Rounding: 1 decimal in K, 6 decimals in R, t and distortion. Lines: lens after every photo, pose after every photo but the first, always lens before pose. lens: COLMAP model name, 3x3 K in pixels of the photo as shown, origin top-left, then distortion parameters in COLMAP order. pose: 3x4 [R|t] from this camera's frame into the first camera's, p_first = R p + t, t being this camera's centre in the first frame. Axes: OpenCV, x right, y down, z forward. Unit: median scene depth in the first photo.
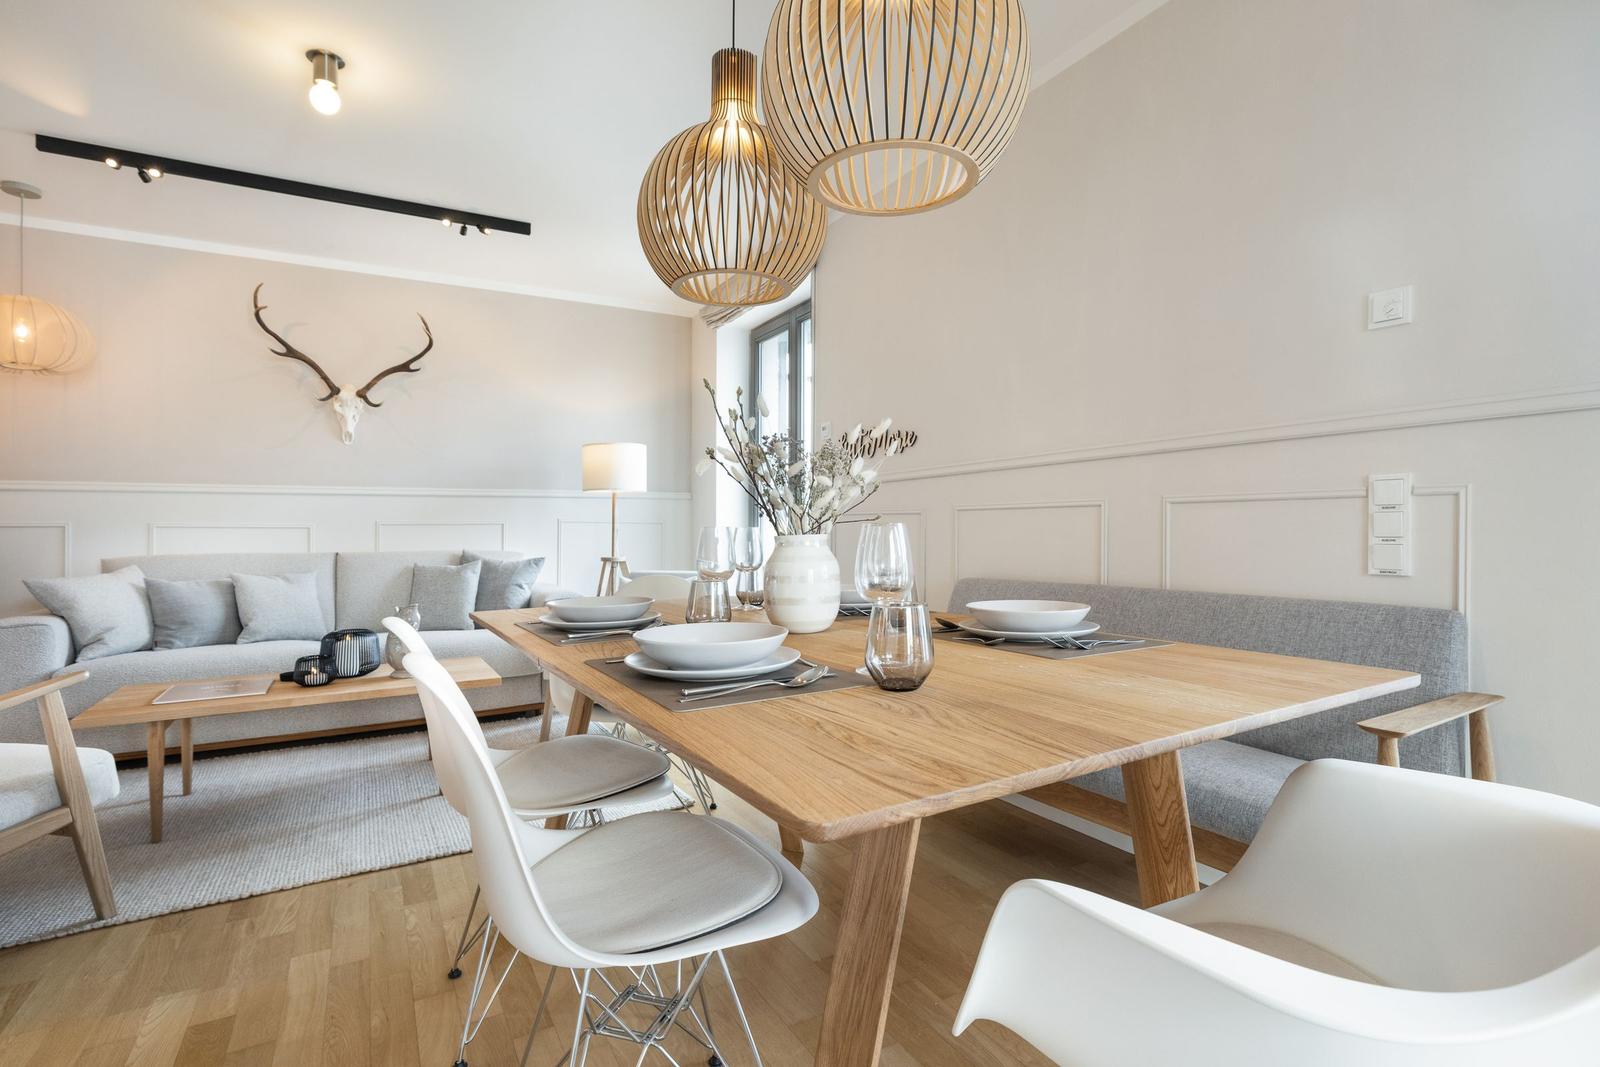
lens RADIAL K [[792.1, 0, 800.0], [0, 792.1, 533.5], [0, 0, 1]] dist [-0.005915, -0.001161]
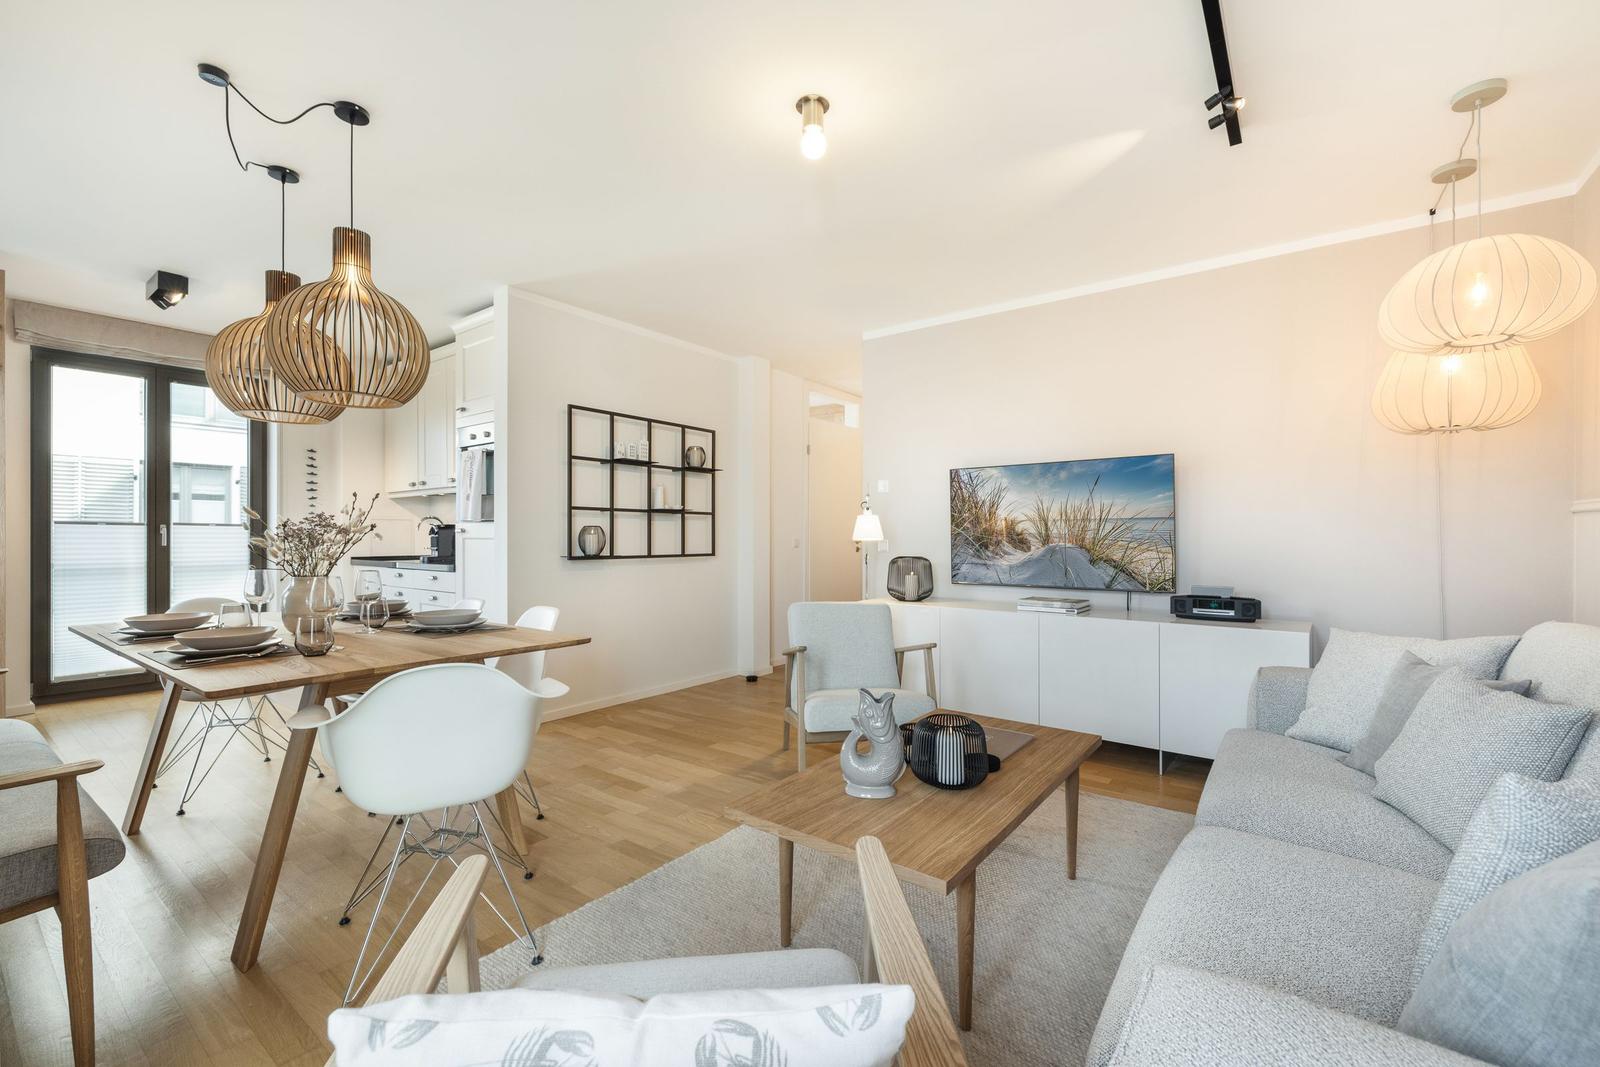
lens RADIAL K [[666.1, 0, 800.0], [0, 666.1, 533.5], [0, 0, 1]] dist [0.001133, -0.000150]
pose [[-0.912219, 0.004647, -0.409677, -0.167624], [0.005968, 0.999980, -0.001947, -0.036886], [0.409660, -0.004221, -0.912229, 1.225309]]
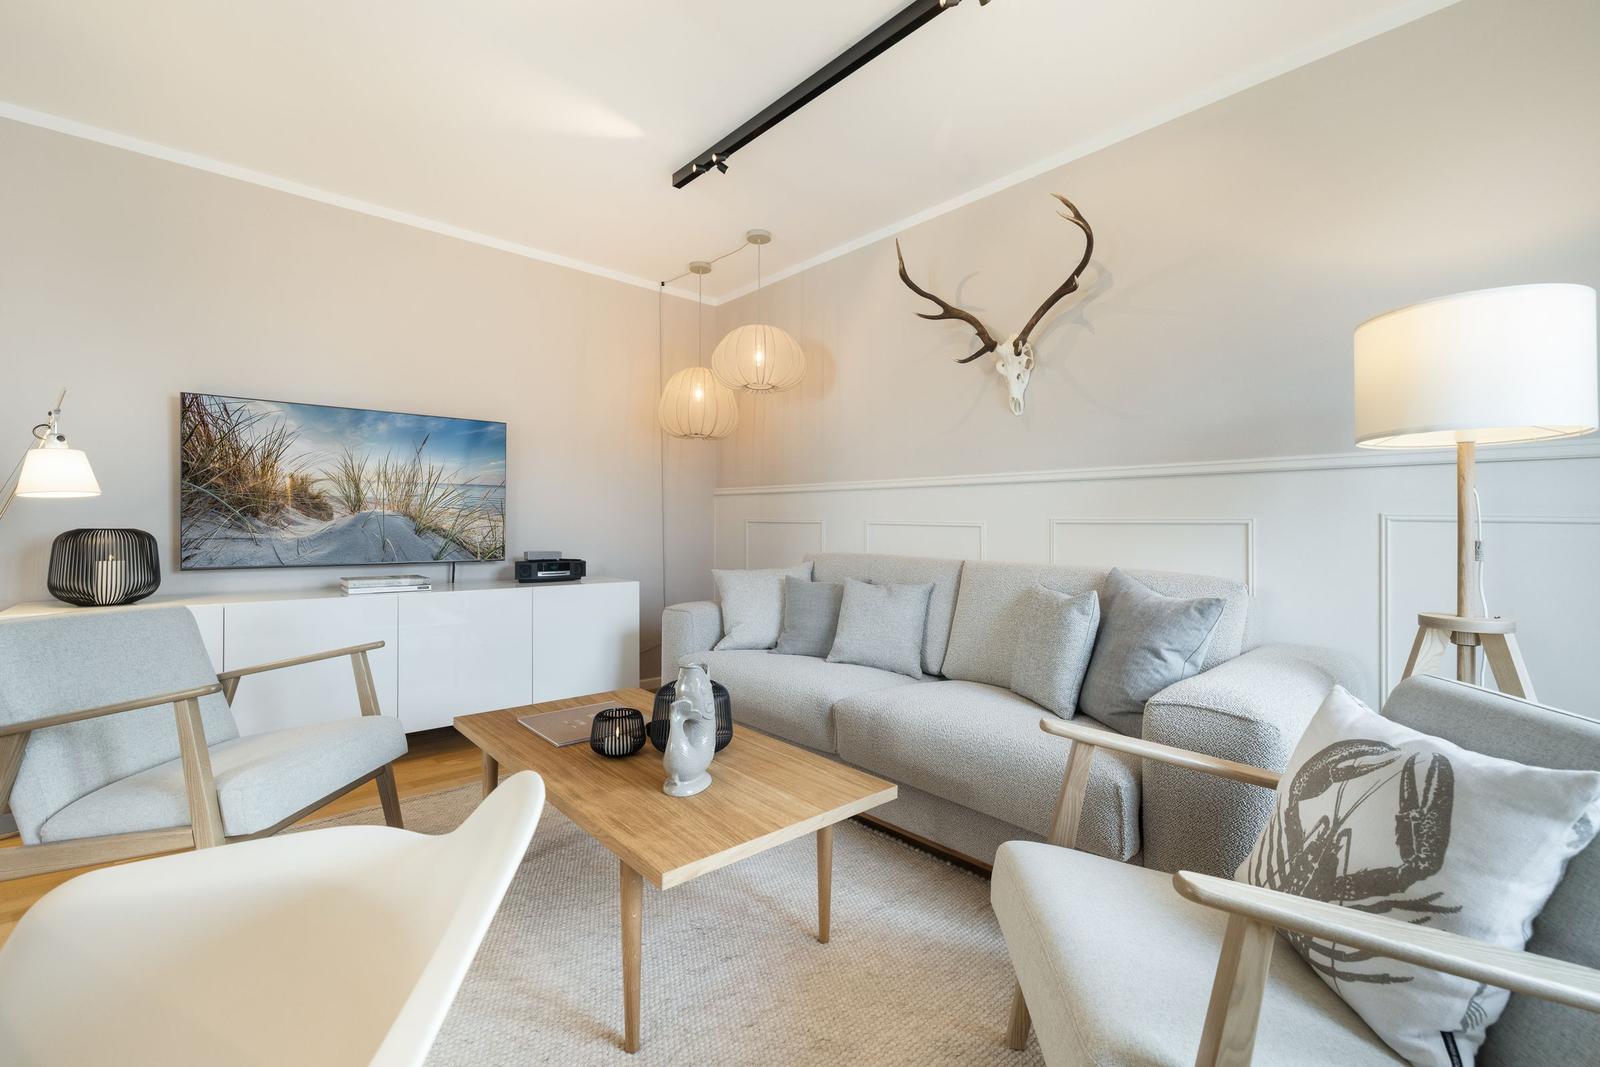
lens RADIAL K [[666.1, 0, 800.0], [0, 666.1, 533.5], [0, 0, 1]] dist [0.001133, -0.000150]
pose [[0.230077, 0.023335, -0.972893, -0.006685], [-0.010904, 0.999712, 0.021400, -0.015882], [0.973111, 0.005685, 0.230265, 0.790409]]
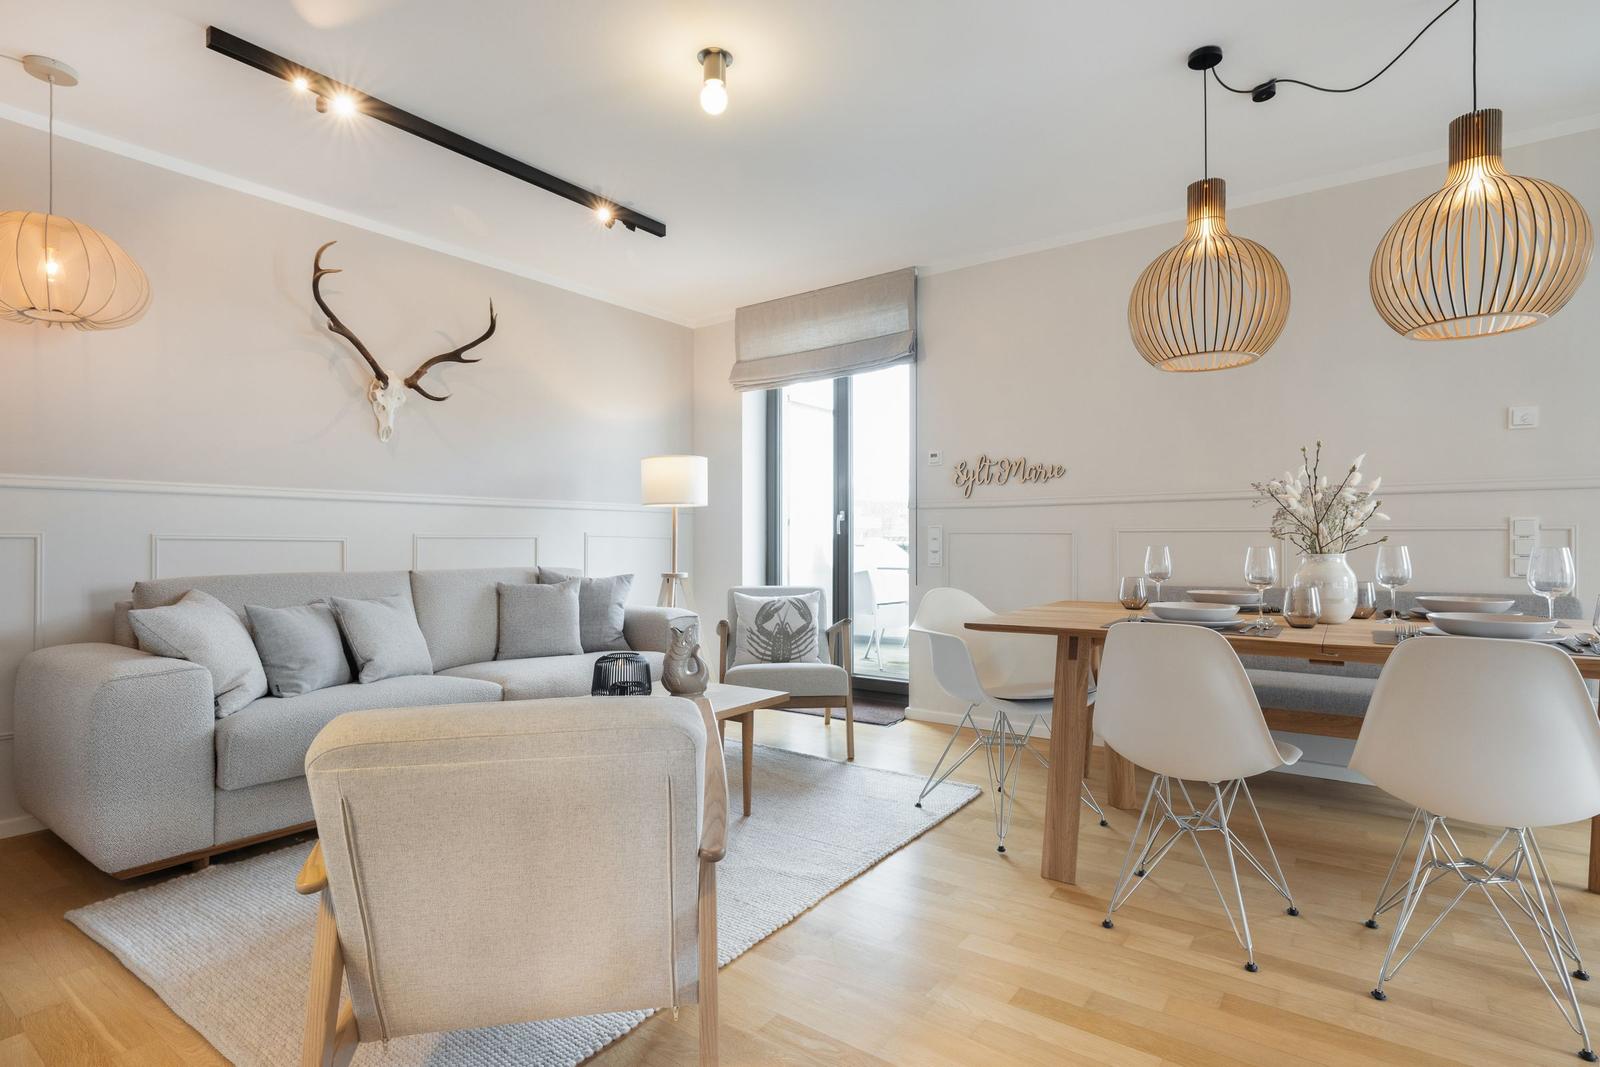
lens RADIAL K [[821.9, 0, 802.0], [0, 821.9, 539.9], [0, 0, 1]] dist [-0.001485, 0.000173]
pose [[0.906790, 0.007345, 0.421518, -0.643965], [-0.003566, 0.999946, -0.009753, -0.002173], [-0.421567, 0.007340, 0.906767, 0.033140]]
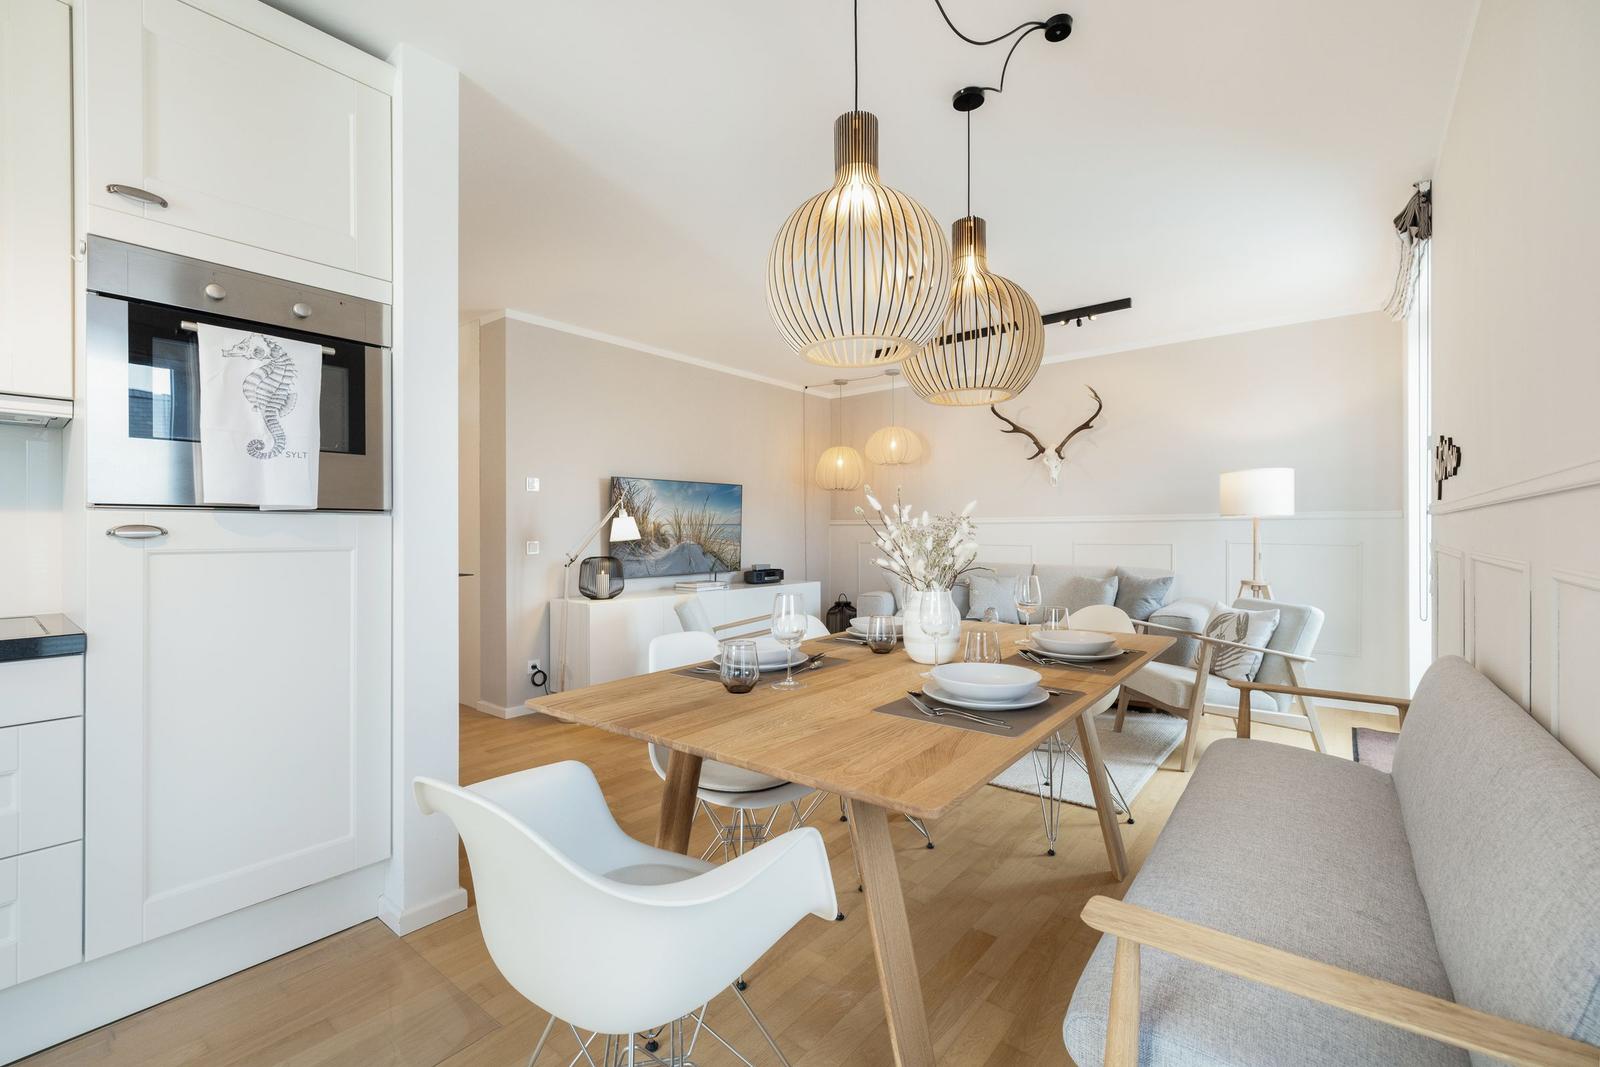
lens RADIAL K [[657.6, 0, 801.6], [0, 657.6, 560.4], [0, 0, 1]] dist [-0.000894, -0.000101]
pose [[0.382908, 0.046641, -0.922608, 0.409629], [0.001733, 0.998687, 0.051206, -0.051819], [0.923785, -0.021206, 0.382324, 0.164007]]
